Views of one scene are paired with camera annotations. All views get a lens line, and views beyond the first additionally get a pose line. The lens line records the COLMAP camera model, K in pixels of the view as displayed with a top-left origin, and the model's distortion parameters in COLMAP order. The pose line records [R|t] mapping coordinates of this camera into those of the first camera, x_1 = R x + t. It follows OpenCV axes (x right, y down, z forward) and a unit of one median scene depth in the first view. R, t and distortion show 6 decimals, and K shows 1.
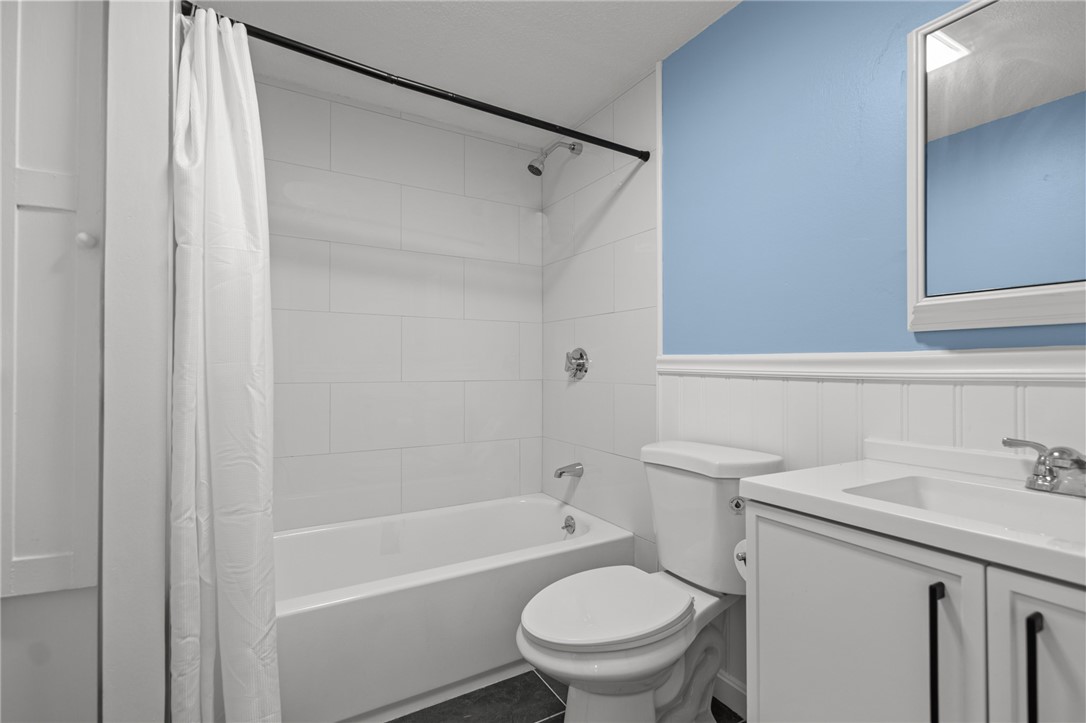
lens RADIAL K [[499.9, 0, 545.3], [0, 499.9, 355.1], [0, 0, 1]] dist [0.003361, -0.000797]
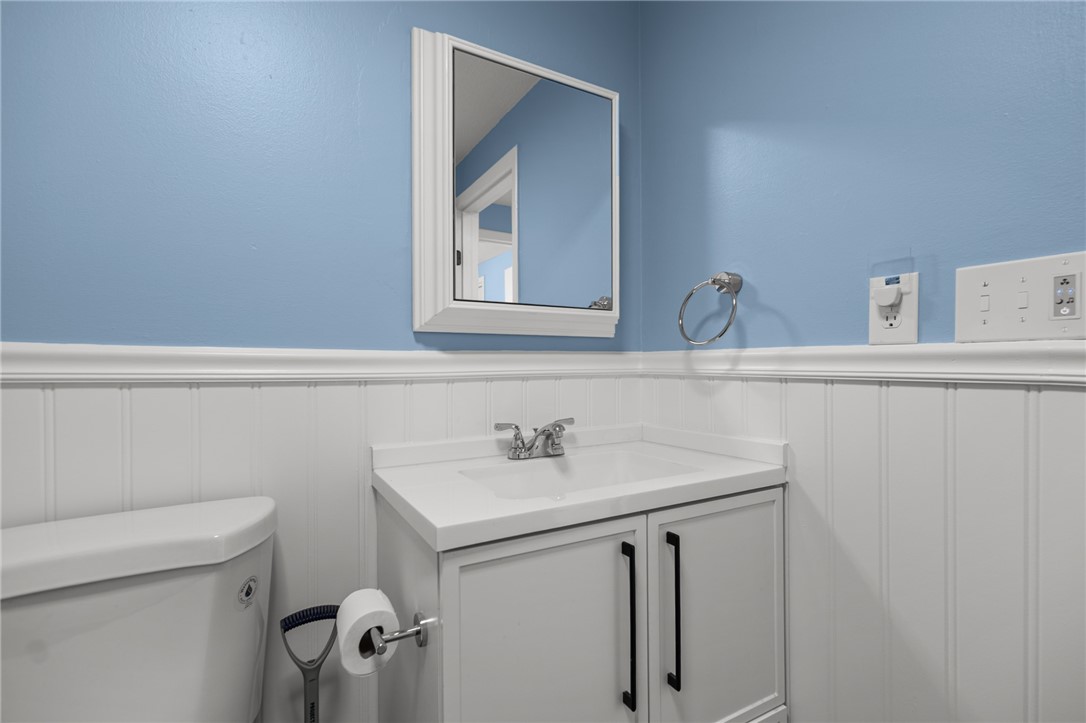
lens RADIAL K [[517.0, 0, 545.7], [0, 517.0, 364.7], [0, 0, 1]] dist [0.003201, -0.000020]
pose [[-0.013334, -0.001821, 0.999909, -0.307269], [-0.021702, 0.999763, 0.001532, 0.013155], [-0.999676, -0.021680, -0.013370, 0.767589]]
